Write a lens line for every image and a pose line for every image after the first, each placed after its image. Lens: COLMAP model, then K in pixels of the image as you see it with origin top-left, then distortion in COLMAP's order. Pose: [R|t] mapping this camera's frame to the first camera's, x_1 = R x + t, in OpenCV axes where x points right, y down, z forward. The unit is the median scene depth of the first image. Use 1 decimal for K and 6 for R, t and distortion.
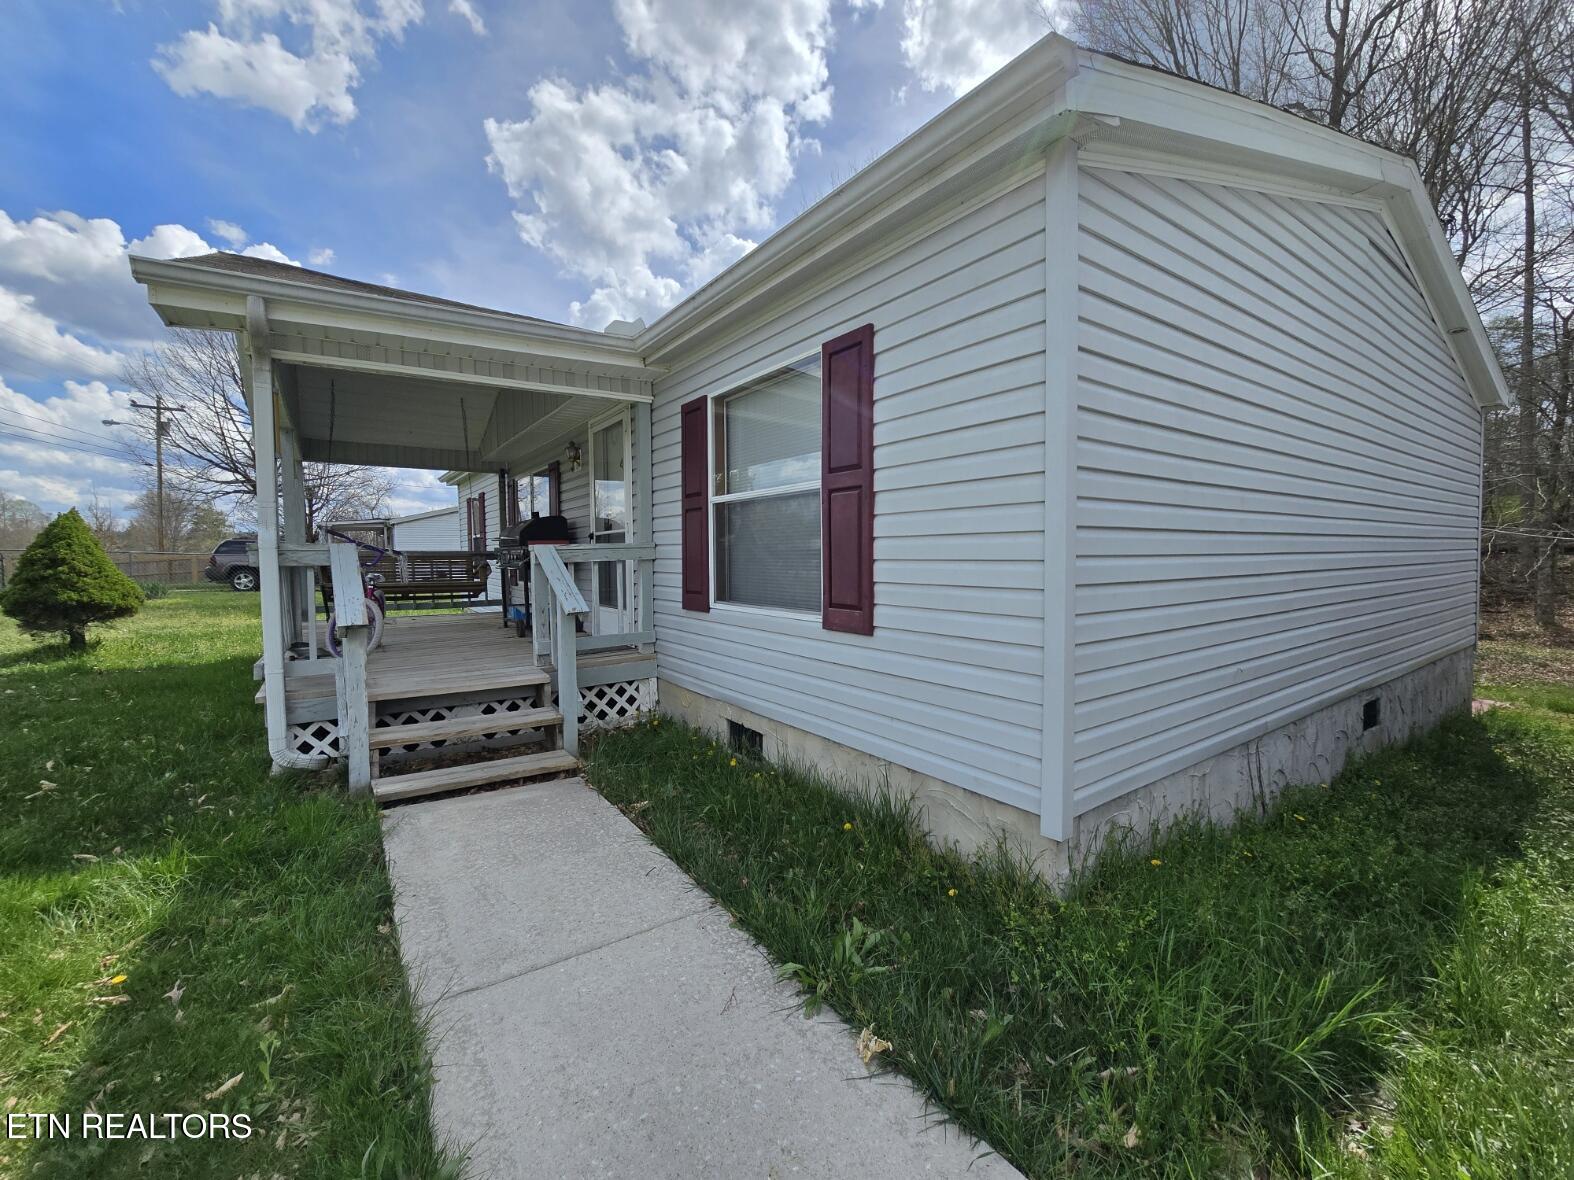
lens RADIAL K [[643.7, 0, 787.0], [0, 643.7, 590.0], [0, 0, 1]] dist [-0.017406, 0.000133]
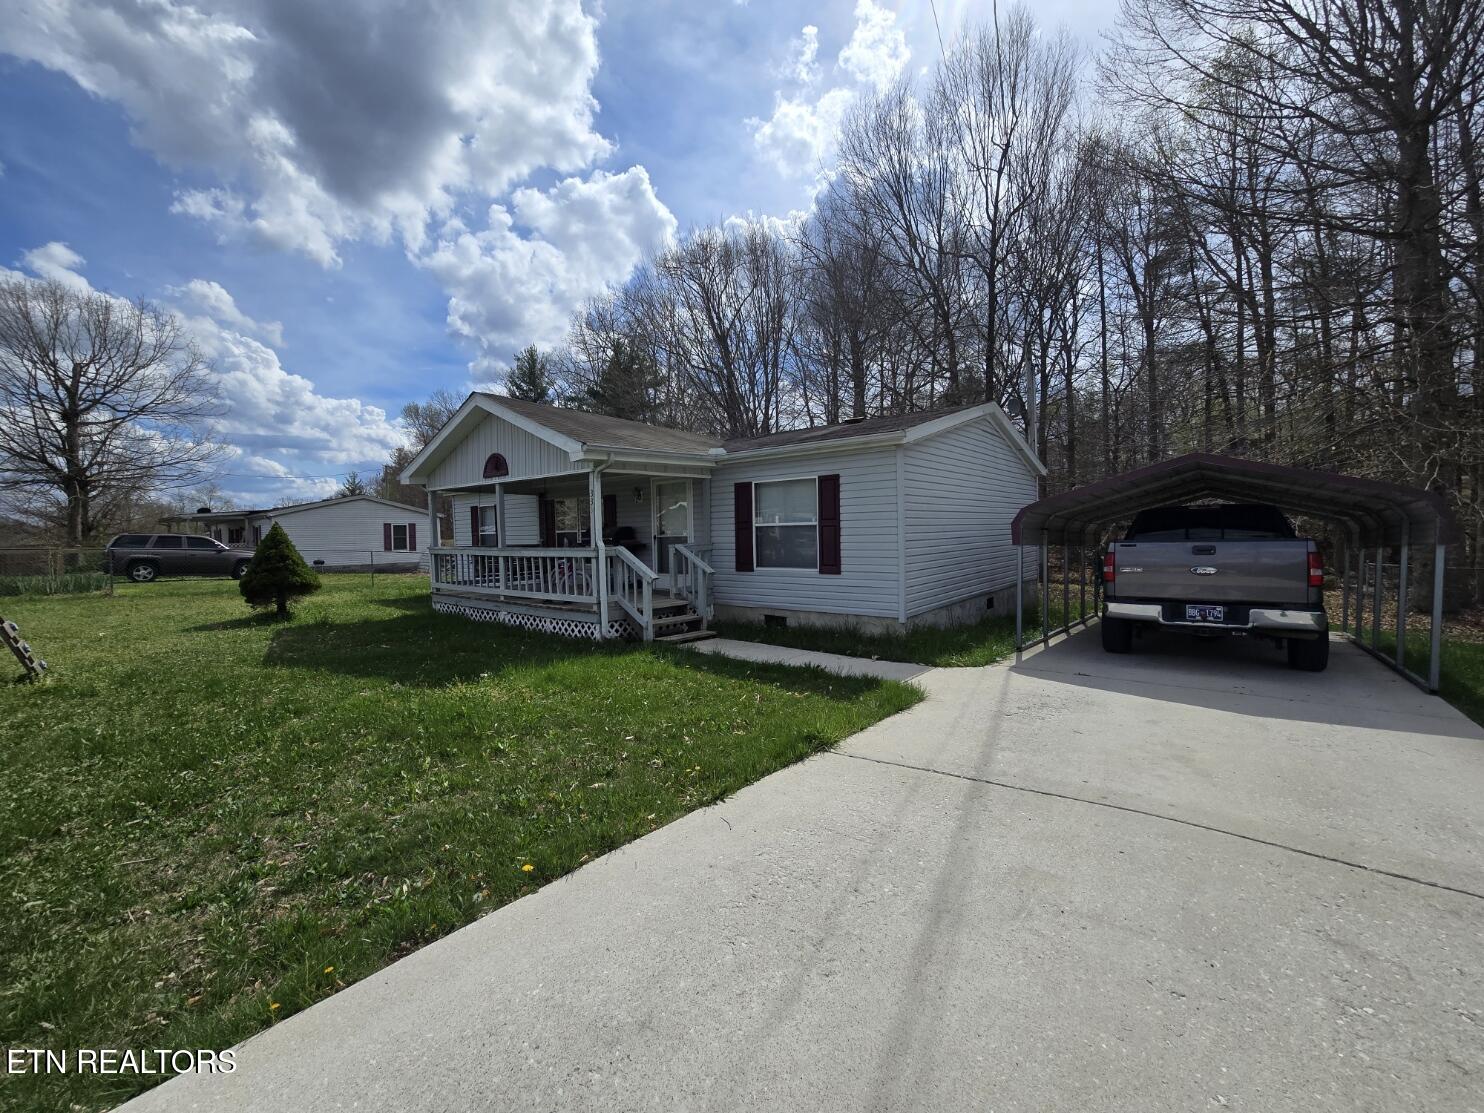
lens RADIAL K [[608.6, 0, 743.5], [0, 608.6, 570.0], [0, 0, 1]] dist [0.001520, 0.000083]
pose [[0.956927, -0.032581, 0.288496, -0.888742], [0.030693, 0.999468, 0.011065, 0.003012], [-0.288703, -0.001734, 0.957417, -1.278449]]
